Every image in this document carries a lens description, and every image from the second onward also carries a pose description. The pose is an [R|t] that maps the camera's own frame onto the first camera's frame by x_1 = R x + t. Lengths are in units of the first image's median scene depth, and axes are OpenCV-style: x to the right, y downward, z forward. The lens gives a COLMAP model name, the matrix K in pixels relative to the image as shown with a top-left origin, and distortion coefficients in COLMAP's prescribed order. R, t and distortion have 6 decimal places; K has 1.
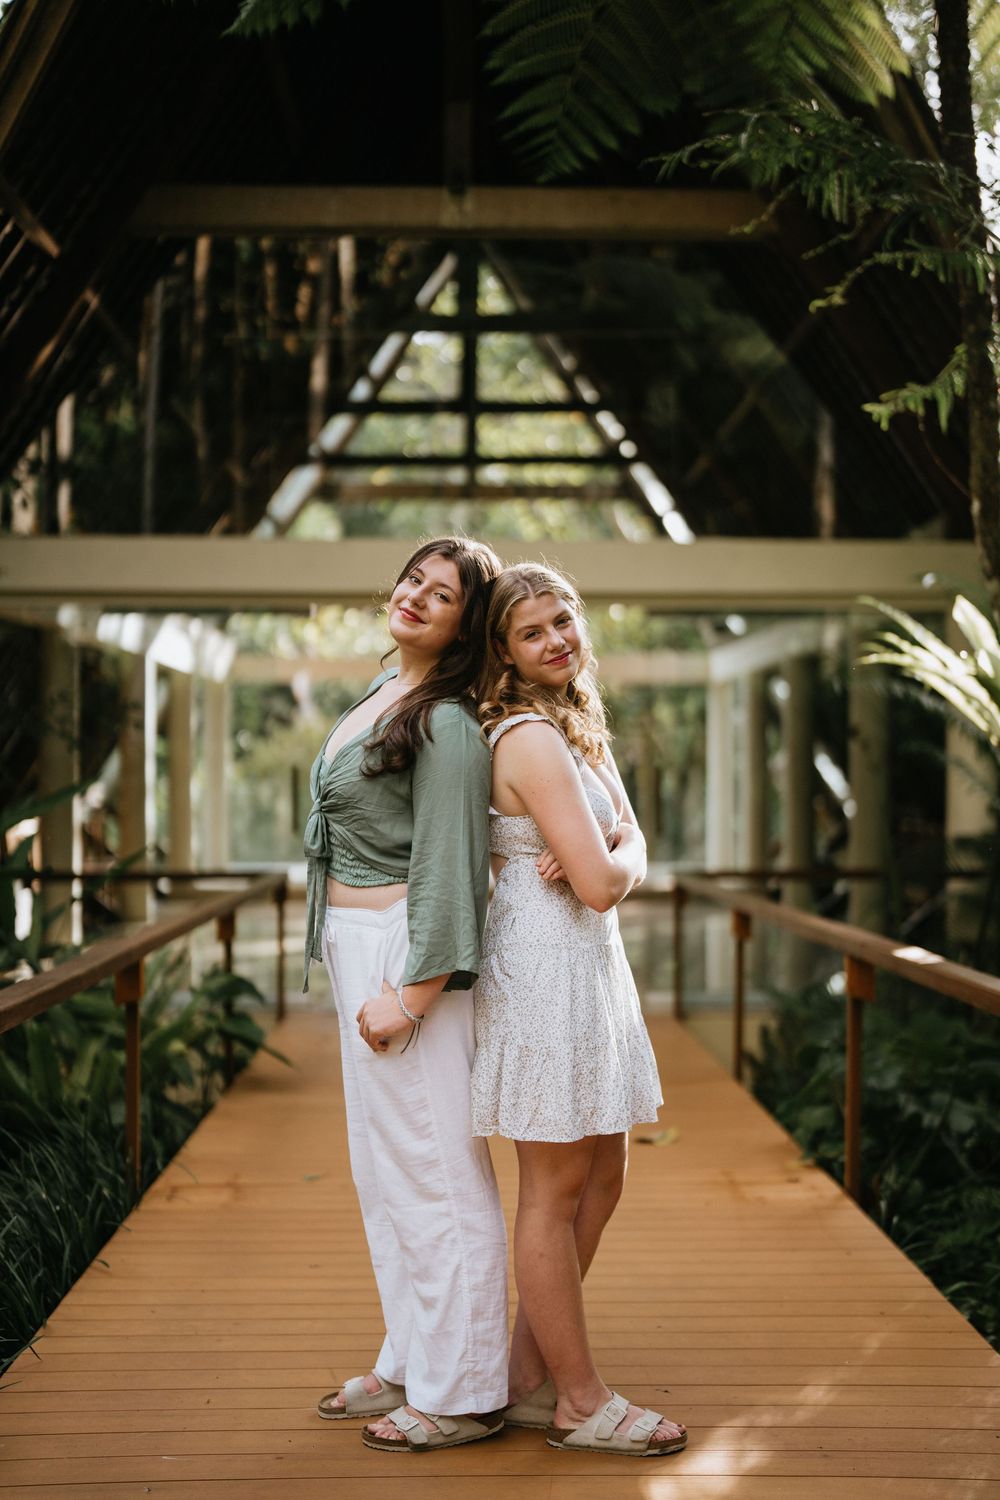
lens RADIAL K [[2160.9, 0, 500.0], [0, 2160.9, 750.0], [0, 0, 1]] dist [0.018861, 0.034004]
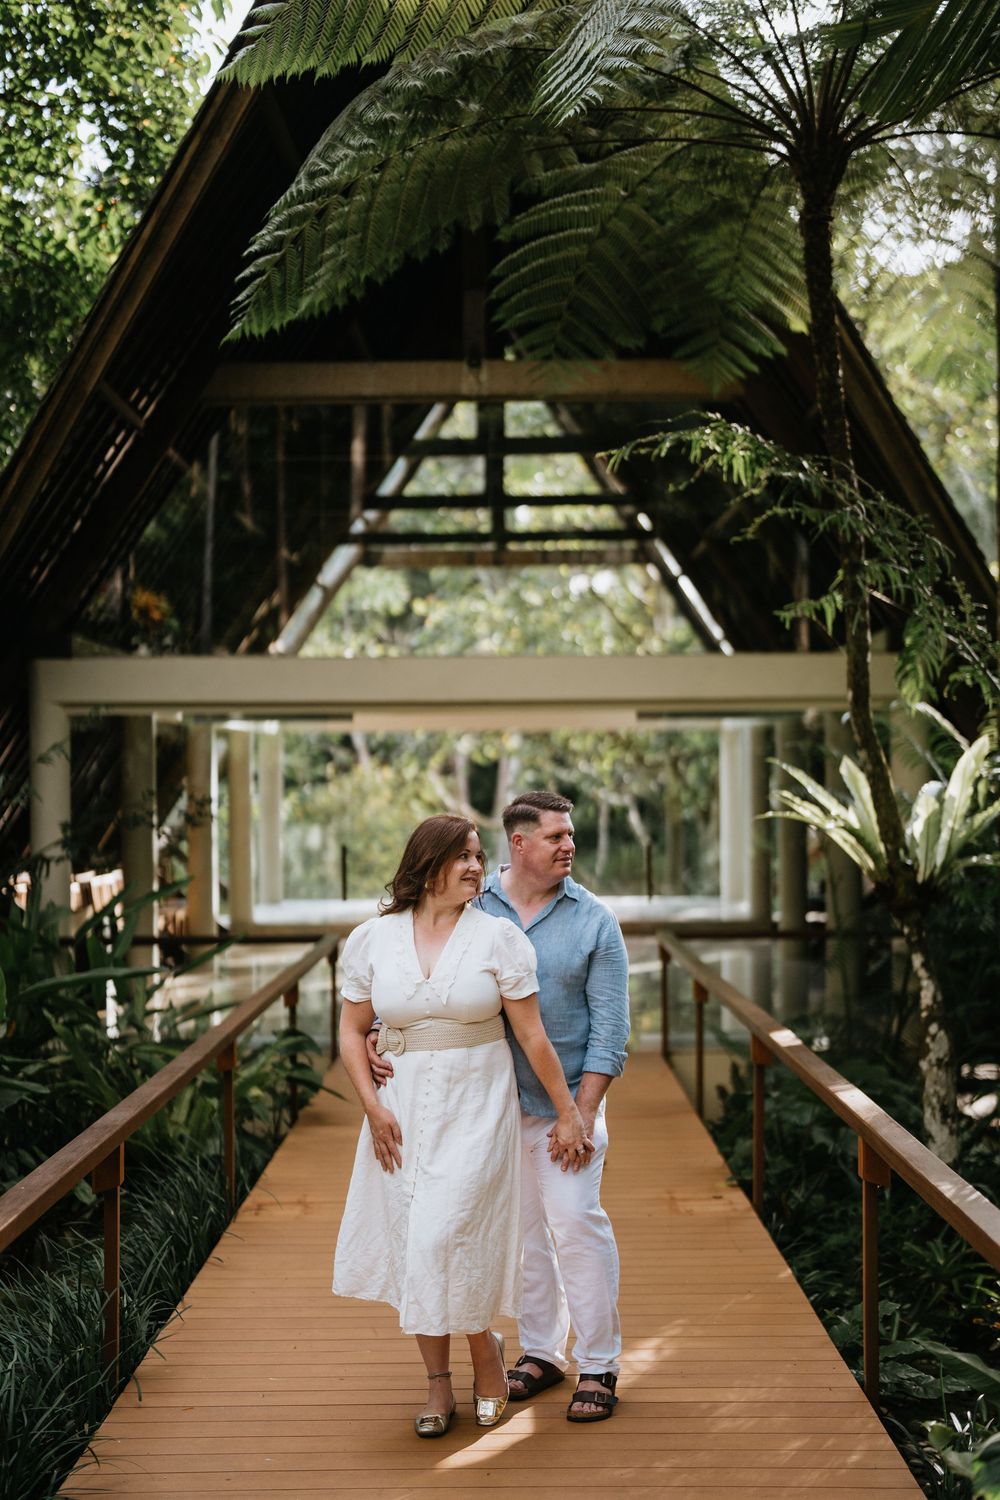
lens RADIAL K [[2056.7, 0, 500.0], [0, 2056.7, 750.0], [0, 0, 1]] dist [0.022700, 0.116038]
pose [[0.999822, -0.006883, -0.017539, 0.020741], [0.006668, 0.999902, -0.012270, -0.054886], [0.017622, 0.012151, 0.999771, -0.244284]]
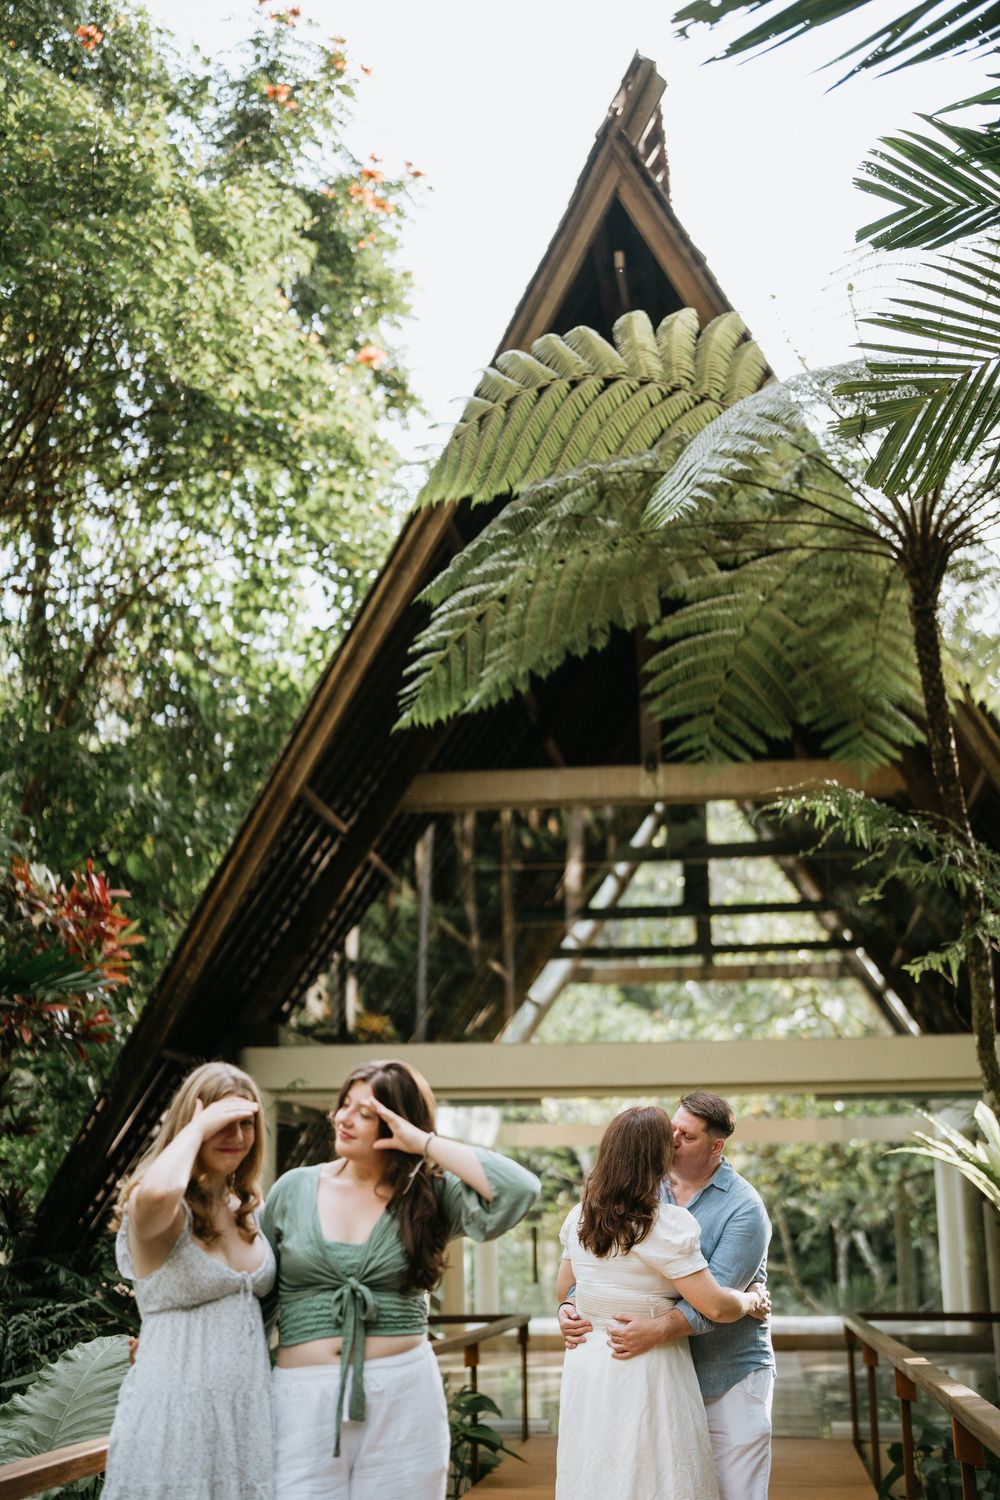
lens RADIAL K [[2078.8, 0, 500.0], [0, 2078.8, 750.0], [0, 0, 1]] dist [-0.497669, 3.192650]
pose [[0.991852, -0.033072, -0.123025, 0.069273], [0.005467, 0.975876, -0.218259, -0.004880], [0.127275, 0.215808, 0.968105, -0.341416]]
